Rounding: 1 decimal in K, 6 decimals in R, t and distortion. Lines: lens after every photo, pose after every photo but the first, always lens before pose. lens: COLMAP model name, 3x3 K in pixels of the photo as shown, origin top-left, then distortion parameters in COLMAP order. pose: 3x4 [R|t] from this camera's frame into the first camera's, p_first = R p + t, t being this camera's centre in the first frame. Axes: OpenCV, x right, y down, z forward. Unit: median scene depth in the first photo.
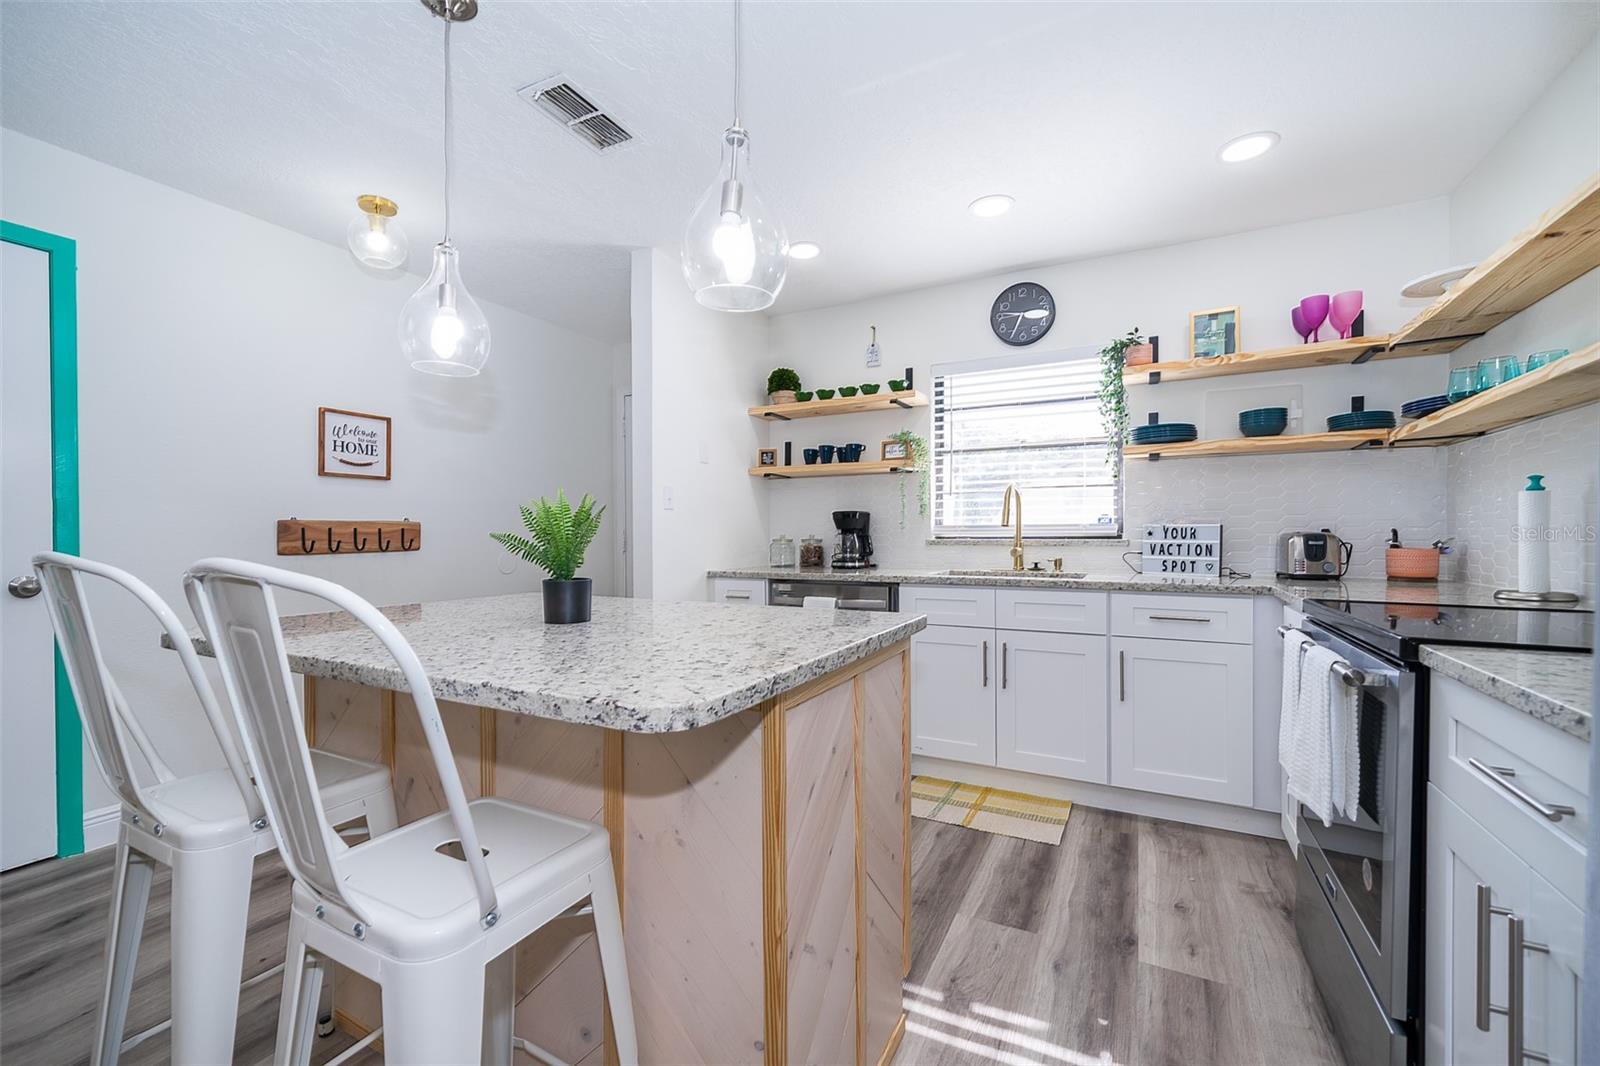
lens RADIAL K [[625.9, 0, 807.1], [0, 625.9, 550.1], [0, 0, 1]] dist [-0.000321, -0.000072]
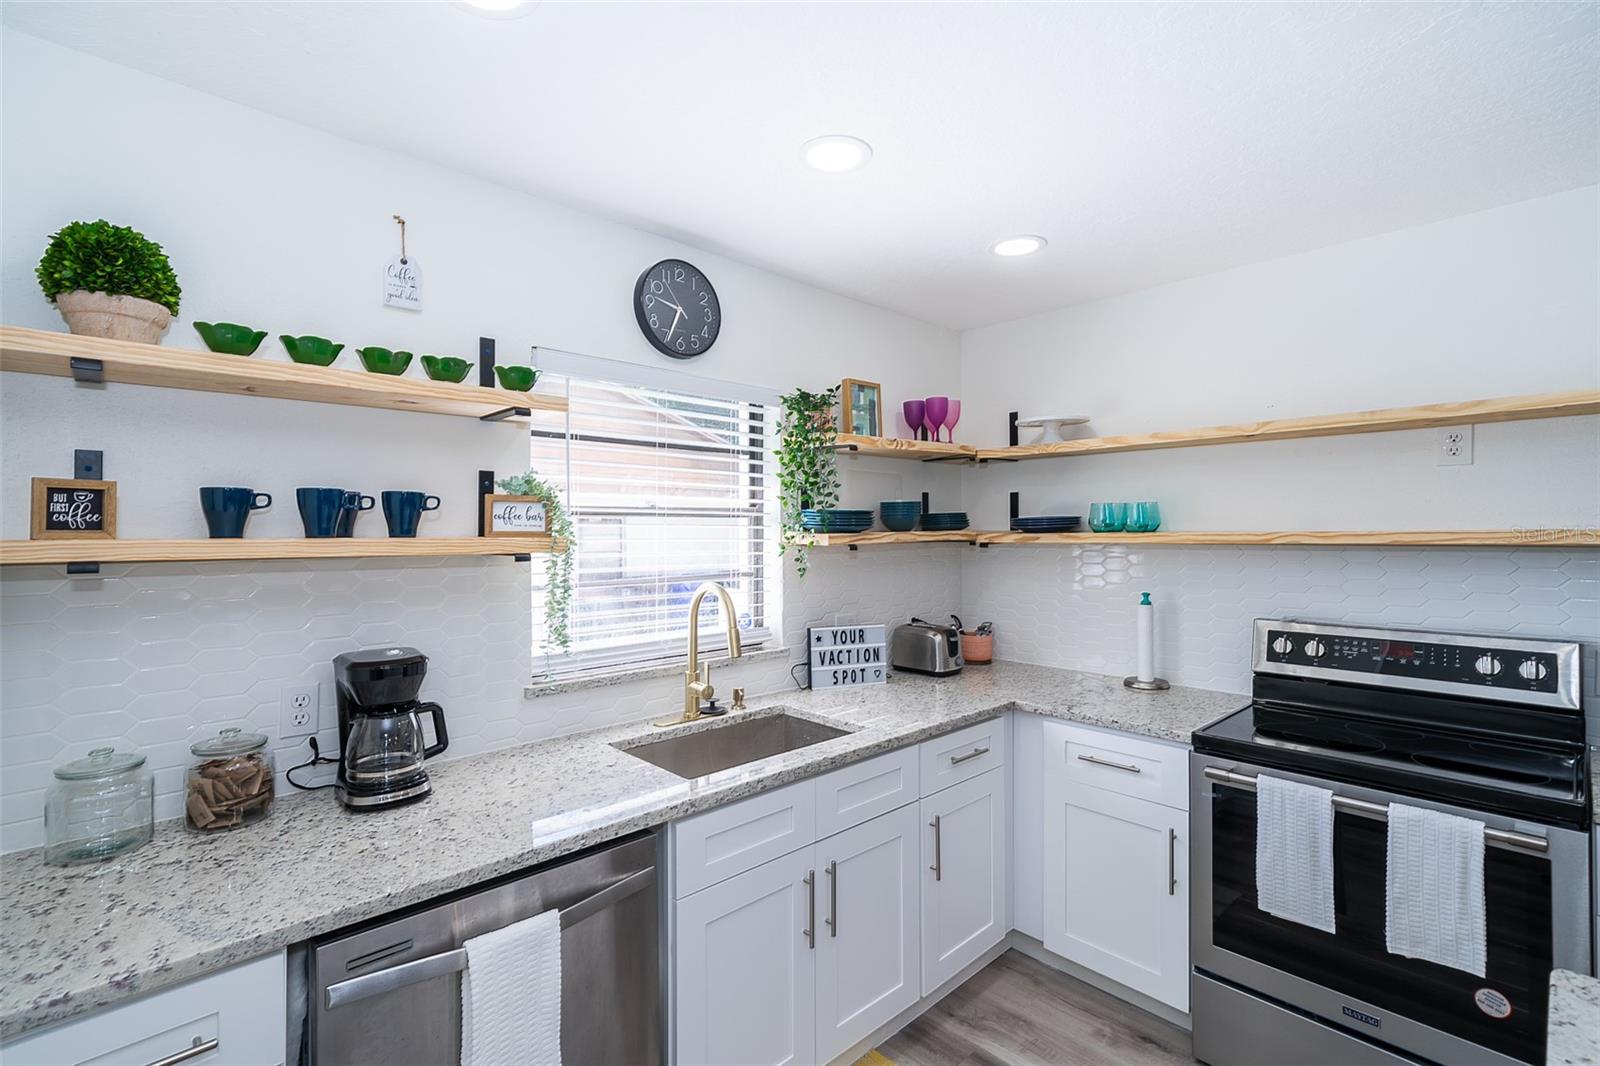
lens RADIAL K [[725.4, 0, 800.0], [0, 725.4, 533.0], [0, 0, 1]] dist [0.002720, 0.000093]
pose [[0.346206, 0.001573, 0.938157, -0.342755], [0.029104, 0.999499, -0.012416, -0.156694], [-0.937707, 0.031602, 0.345987, 0.721613]]
